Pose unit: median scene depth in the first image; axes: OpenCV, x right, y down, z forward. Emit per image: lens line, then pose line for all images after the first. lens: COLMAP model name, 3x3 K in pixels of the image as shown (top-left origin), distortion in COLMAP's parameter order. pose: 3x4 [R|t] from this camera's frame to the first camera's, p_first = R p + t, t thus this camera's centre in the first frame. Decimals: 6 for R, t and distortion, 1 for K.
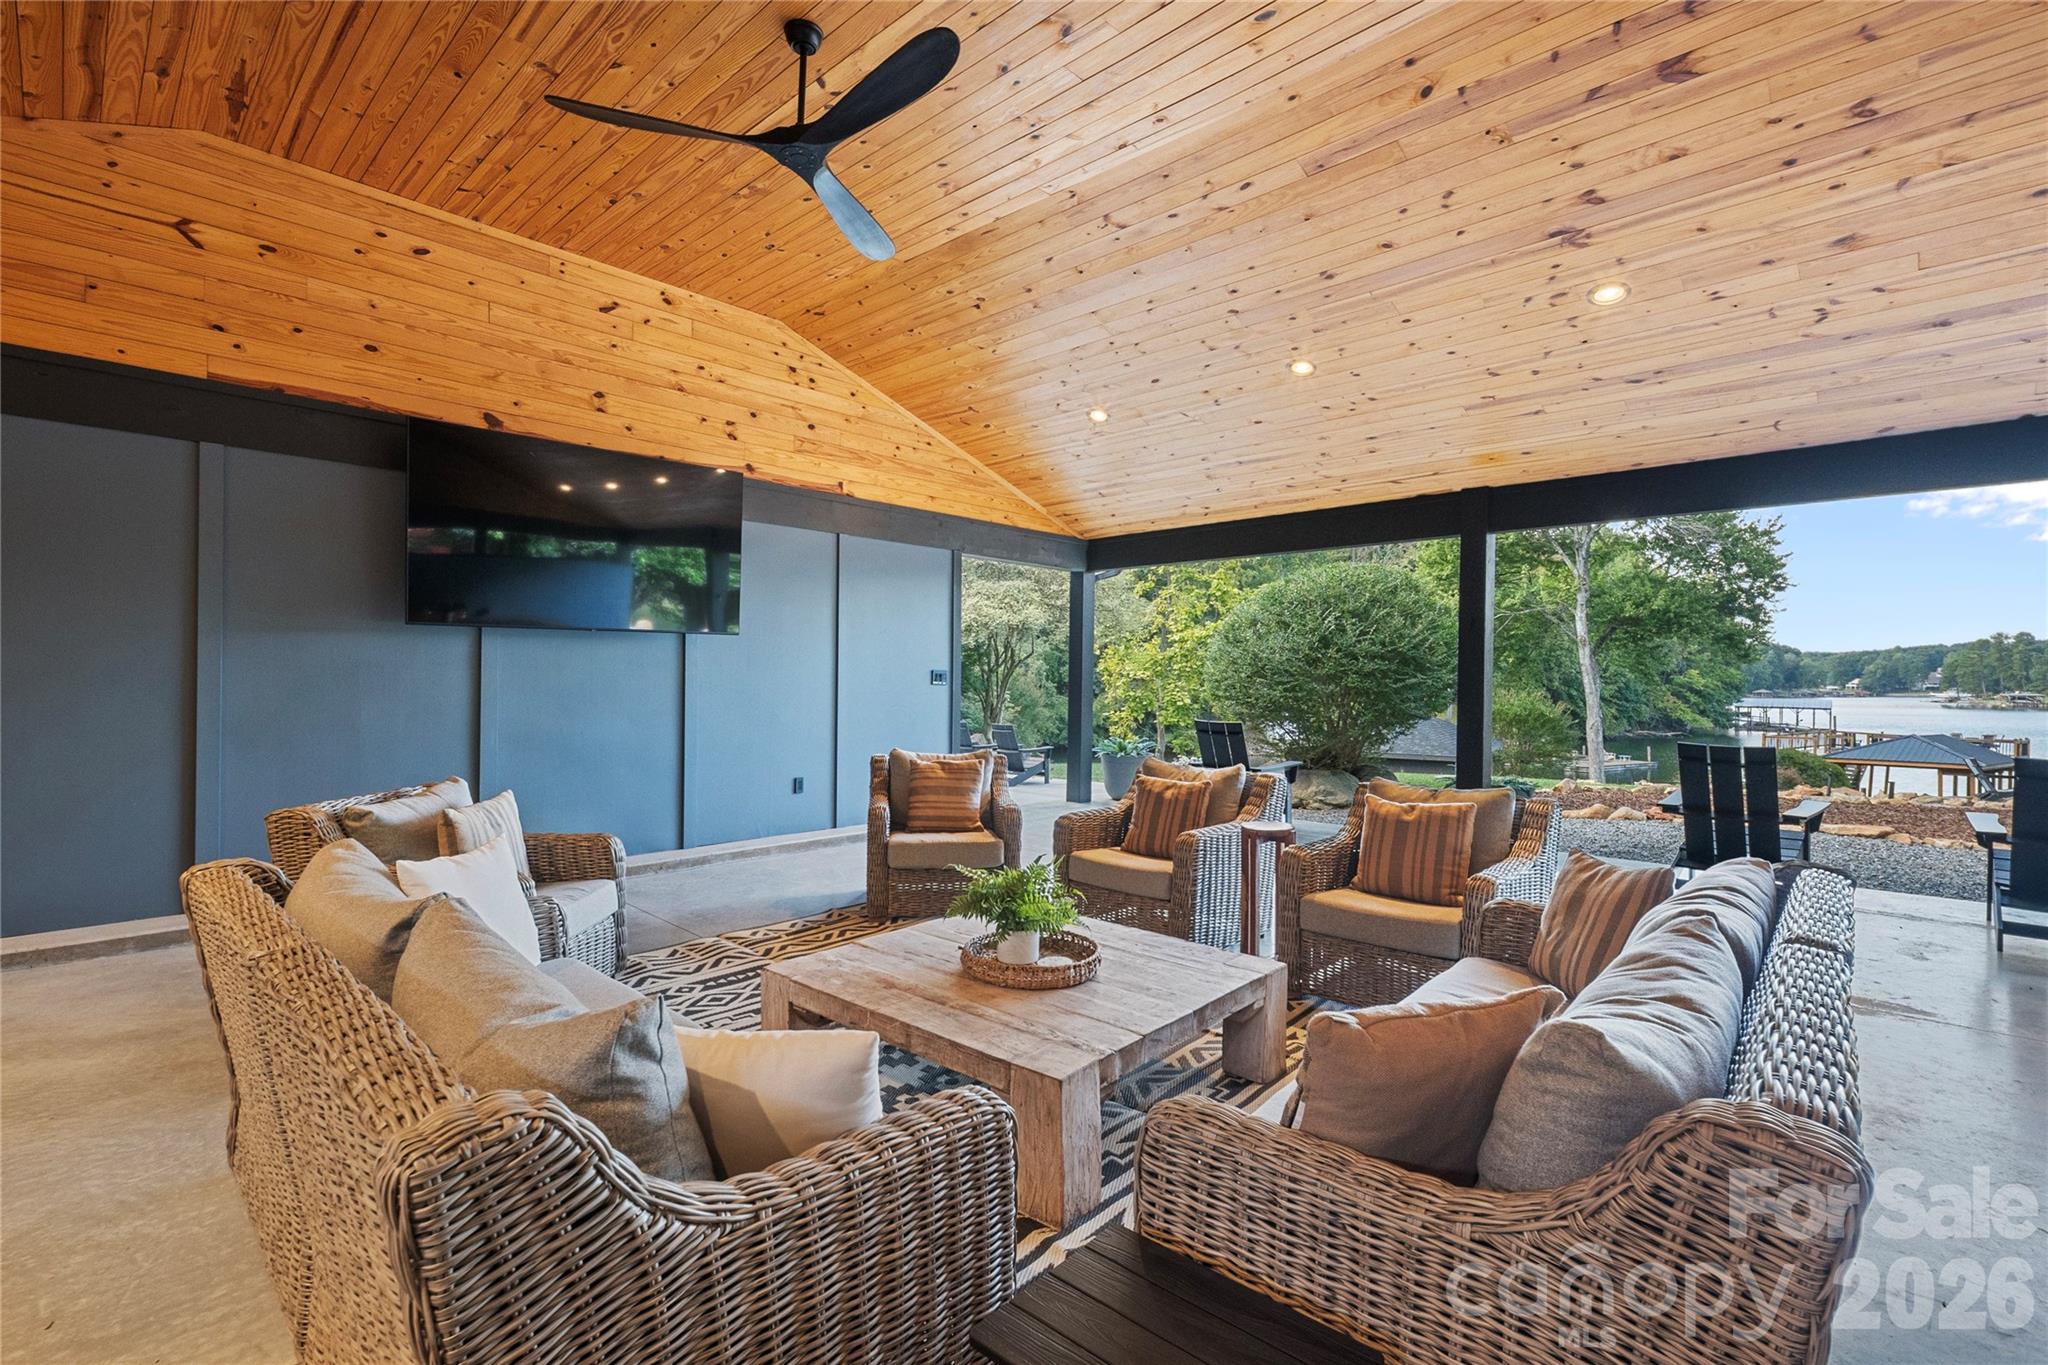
lens RADIAL K [[929.1, 0, 1019.6], [0, 929.1, 679.7], [0, 0, 1]] dist [0.009421, -0.004386]
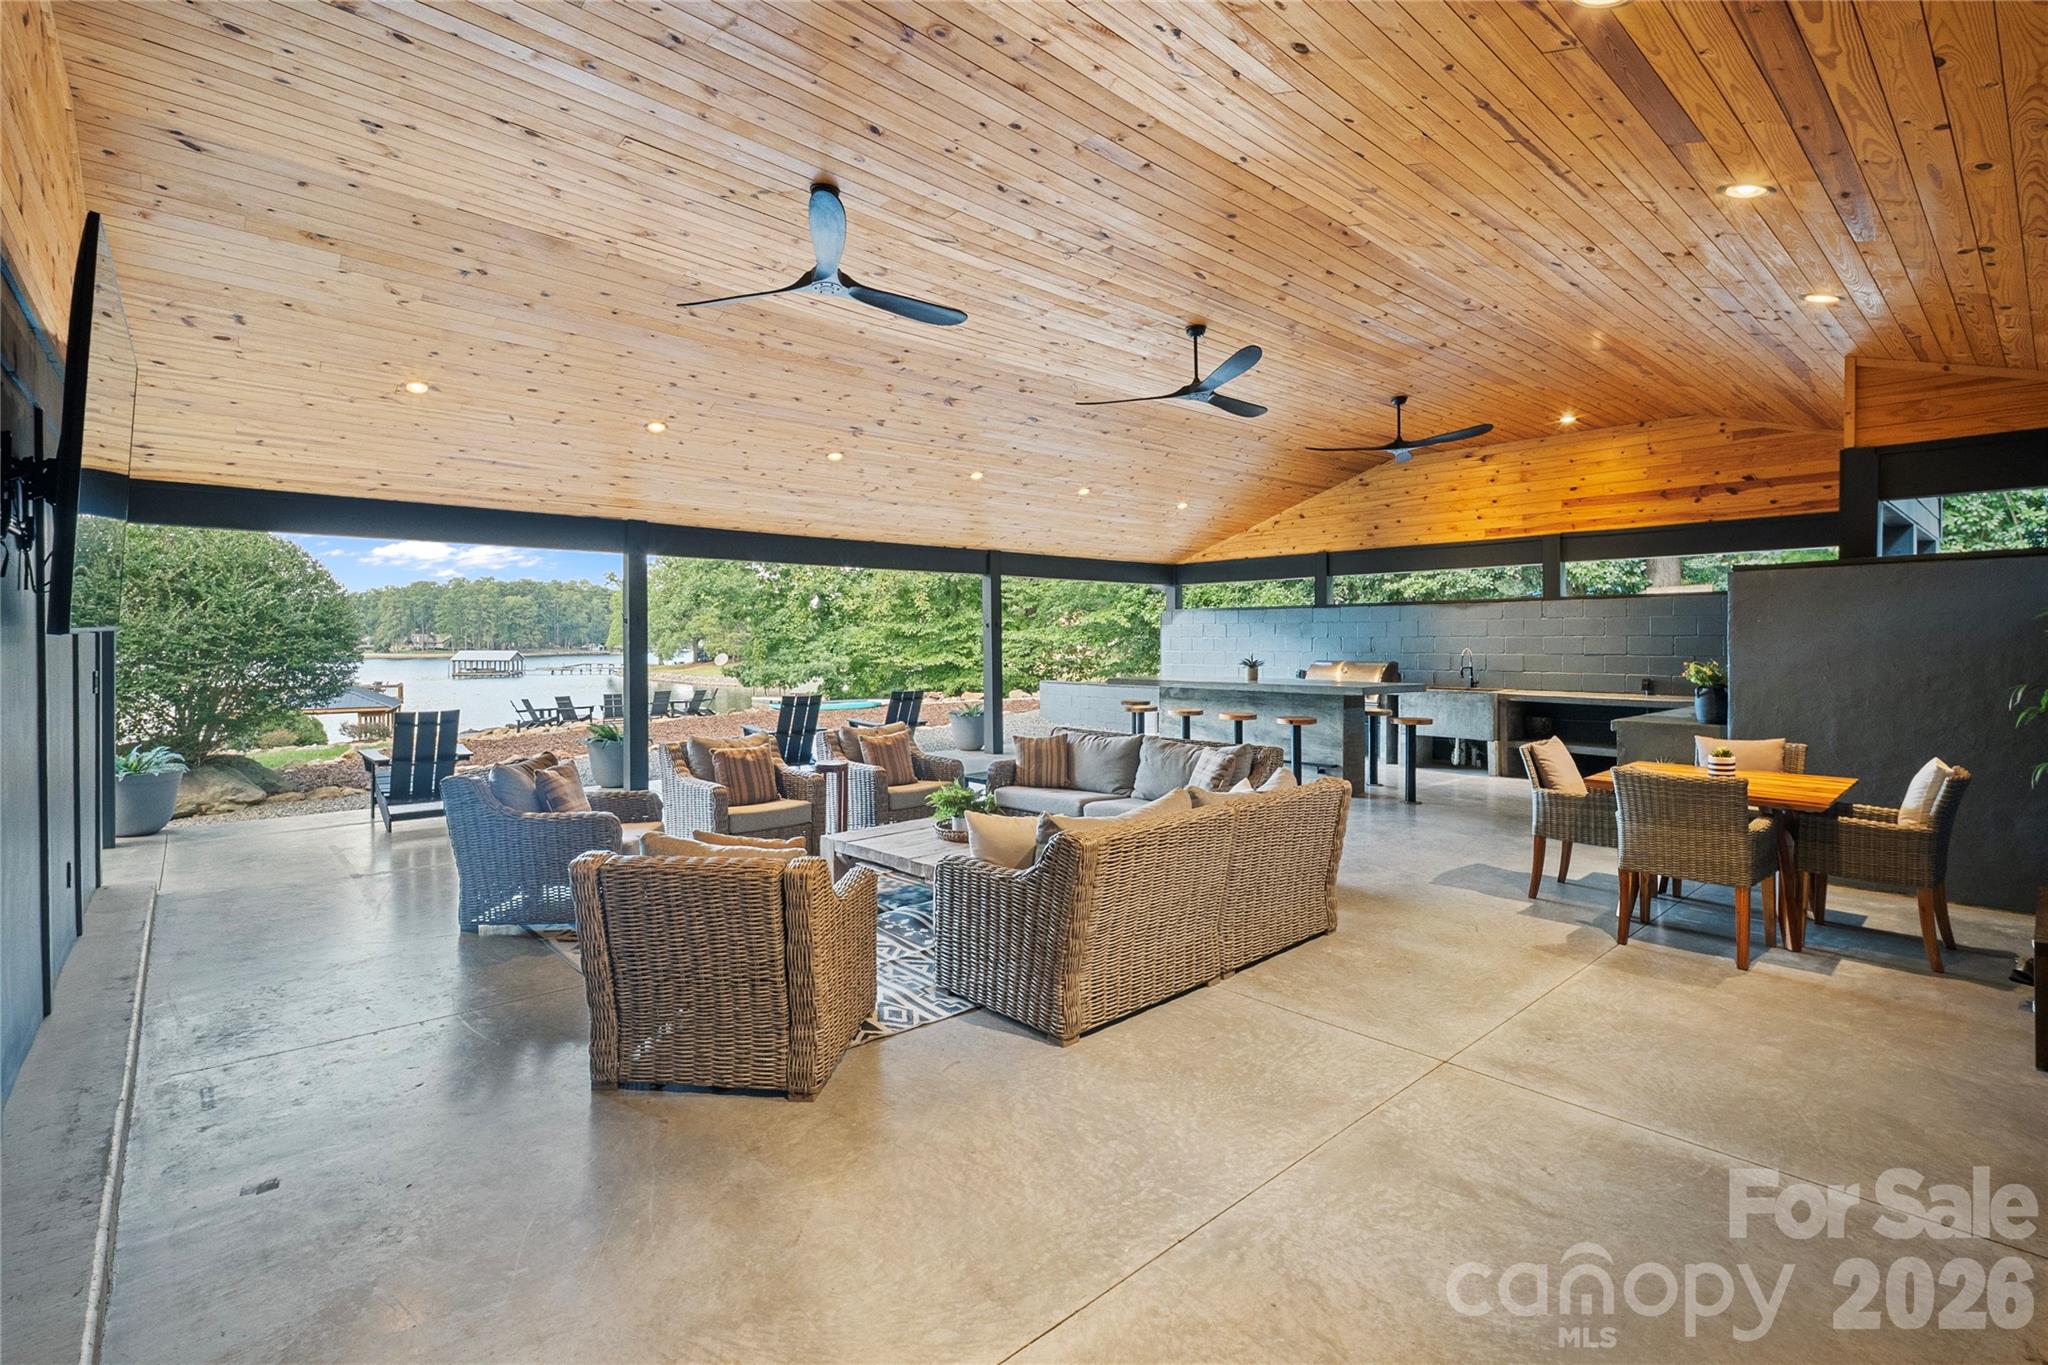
lens RADIAL K [[929.1, 0, 1010.7], [0, 929.1, 638.5], [0, 0, 1]] dist [0.009421, -0.004386]
pose [[0.091166, -0.007494, 0.995808, -0.474638], [0.001418, 0.999972, 0.007395, -0.025853], [-0.995835, 0.000738, 0.091174, 0.197525]]
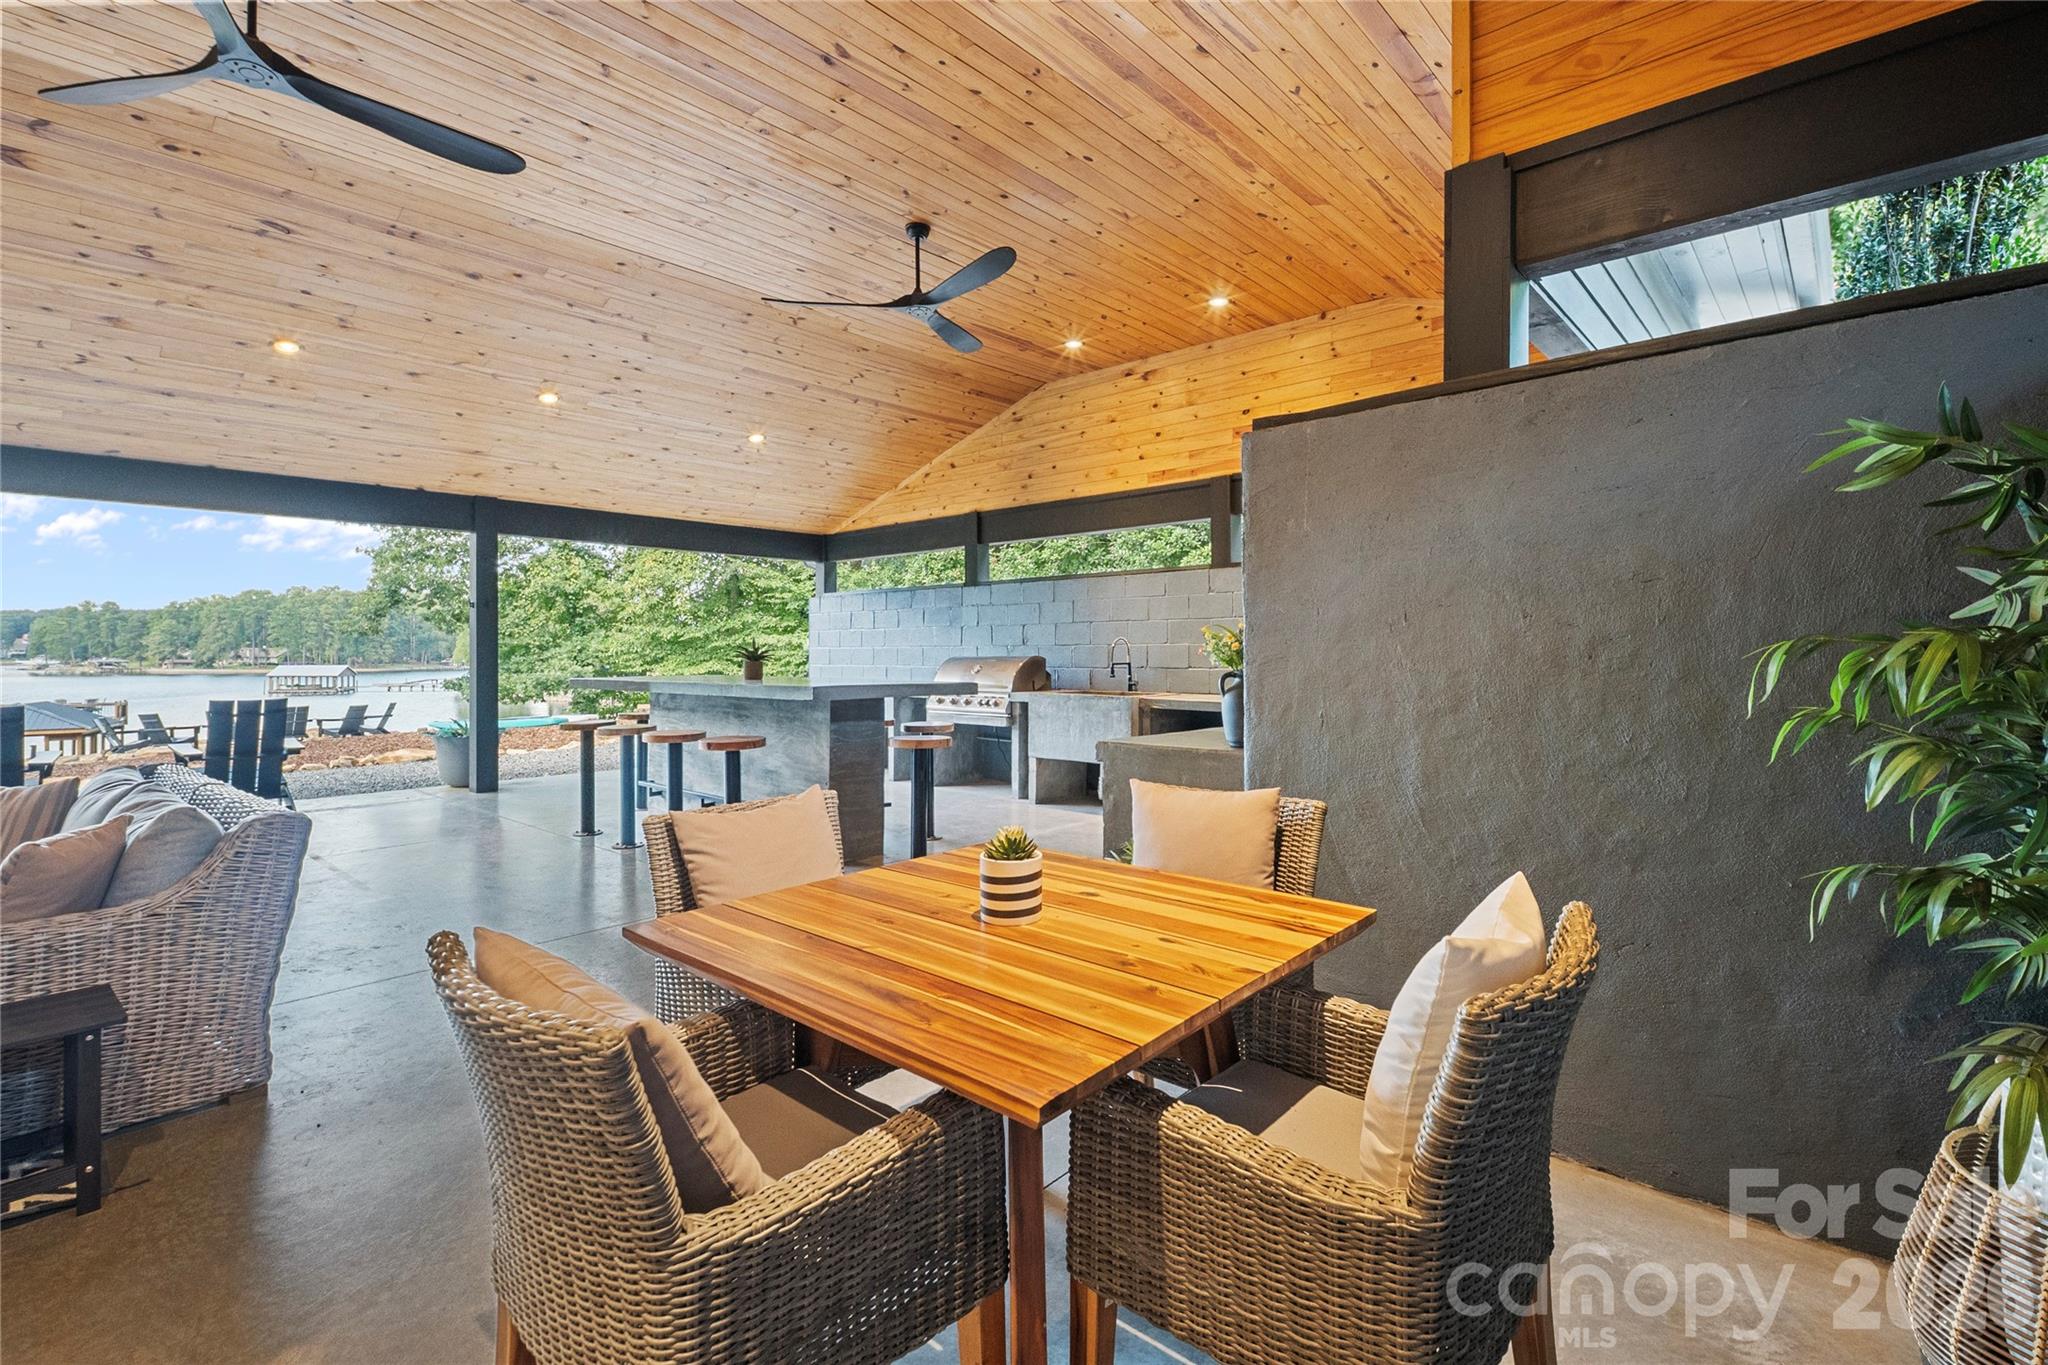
lens RADIAL K [[929.1, 0, 1014.9], [0, 929.1, 634.5], [0, 0, 1]] dist [0.009421, -0.004386]
pose [[-0.021077, 0.012065, 0.999705, -0.163276], [0.001098, 0.999927, -0.012044, -0.001158], [-0.999777, 0.000844, -0.021088, -0.090111]]
